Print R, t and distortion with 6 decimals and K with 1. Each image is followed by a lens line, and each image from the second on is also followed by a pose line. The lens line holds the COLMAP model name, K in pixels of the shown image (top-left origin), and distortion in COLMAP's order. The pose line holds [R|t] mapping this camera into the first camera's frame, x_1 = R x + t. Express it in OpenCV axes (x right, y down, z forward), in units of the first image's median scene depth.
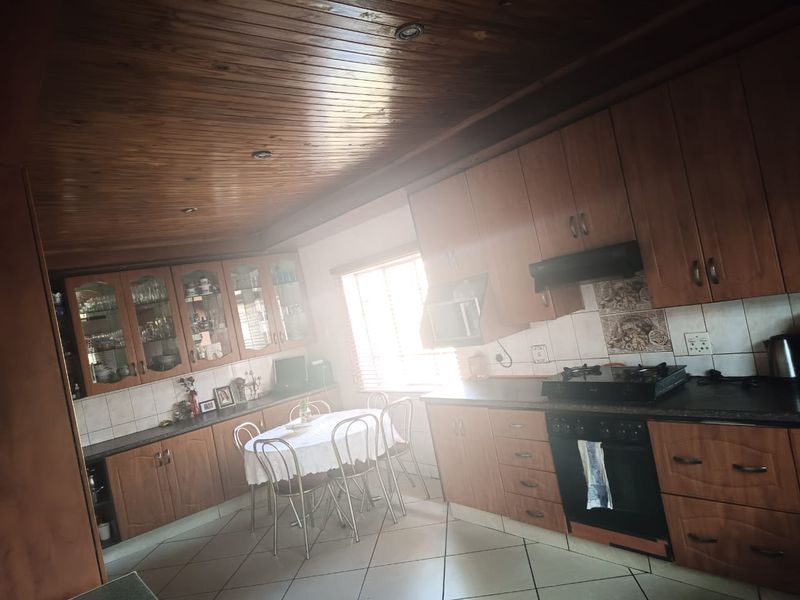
lens RADIAL K [[547.5, 0, 402.0], [0, 547.5, 290.6], [0, 0, 1]] dist [0.015889, -0.005324]
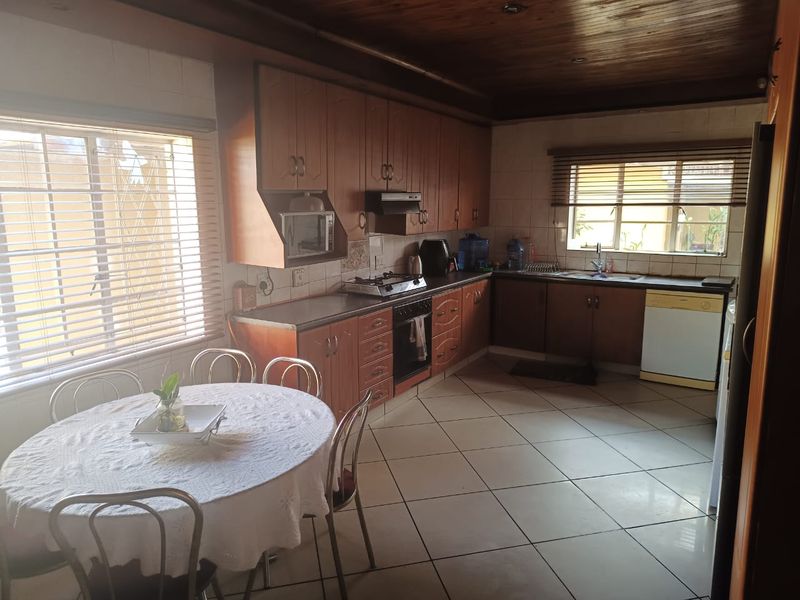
lens RADIAL K [[547.5, 0, 402.0], [0, 547.5, 290.6], [0, 0, 1]] dist [0.015889, -0.005324]
pose [[-0.333505, 0.049353, 0.941456, -0.905756], [0.058900, 0.997769, -0.031440, 0.212378], [-0.940907, 0.044967, -0.335667, 1.322696]]
